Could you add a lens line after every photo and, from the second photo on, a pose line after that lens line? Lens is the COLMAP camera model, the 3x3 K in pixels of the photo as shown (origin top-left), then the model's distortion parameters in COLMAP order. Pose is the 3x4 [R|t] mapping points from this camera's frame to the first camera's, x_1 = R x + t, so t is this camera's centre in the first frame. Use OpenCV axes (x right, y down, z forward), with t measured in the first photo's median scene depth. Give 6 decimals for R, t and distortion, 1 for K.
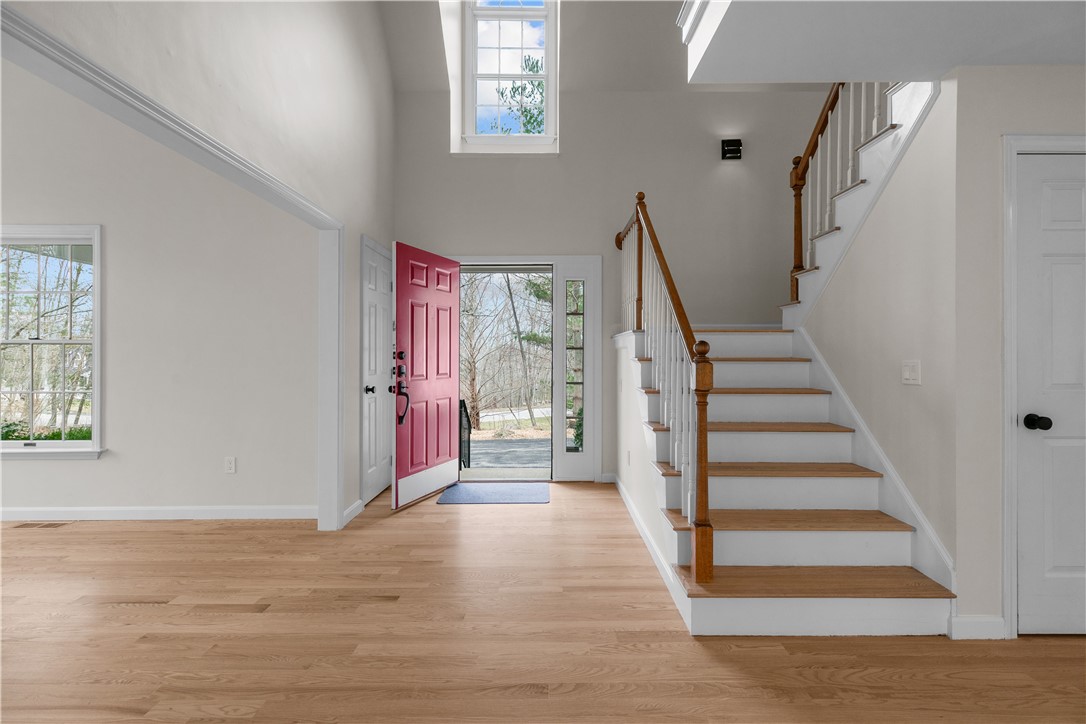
lens RADIAL K [[486.0, 0, 549.9], [0, 486.0, 360.6], [0, 0, 1]] dist [0.000728, 0.000341]
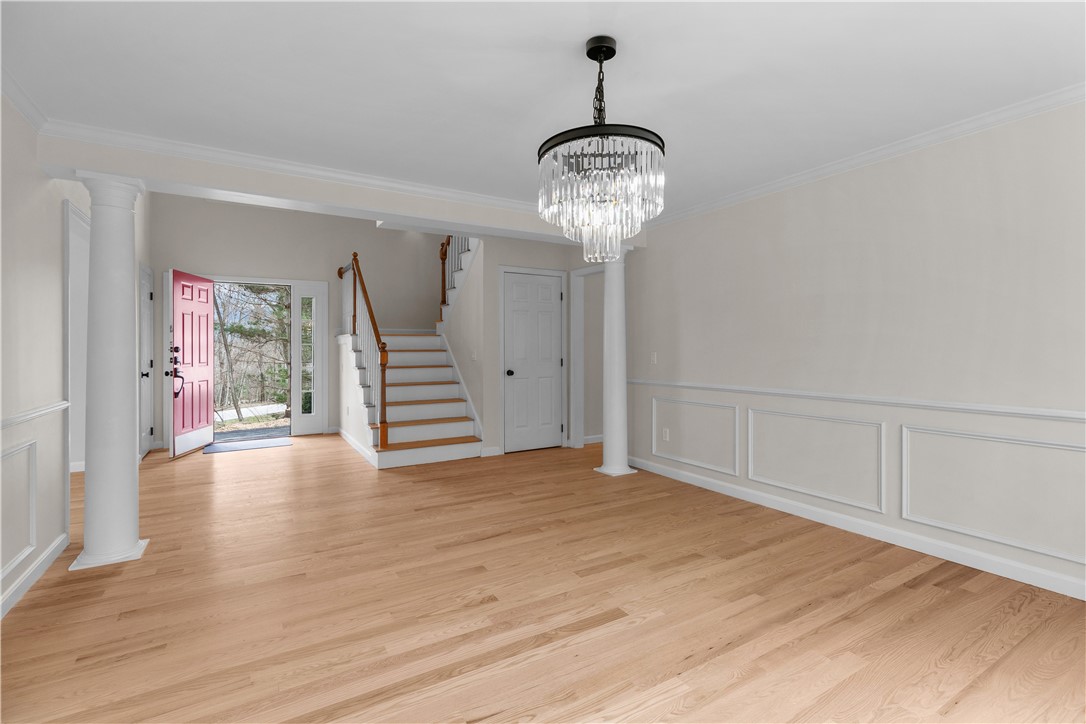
lens RADIAL K [[500.9, 0, 552.0], [0, 500.9, 344.1], [0, 0, 1]] dist [0.000608, 0.000068]
pose [[0.851559, 0.000370, 0.524258, -0.168001], [0.008590, 0.999856, -0.014659, 0.005615], [-0.524188, 0.016987, 0.851433, -0.981109]]
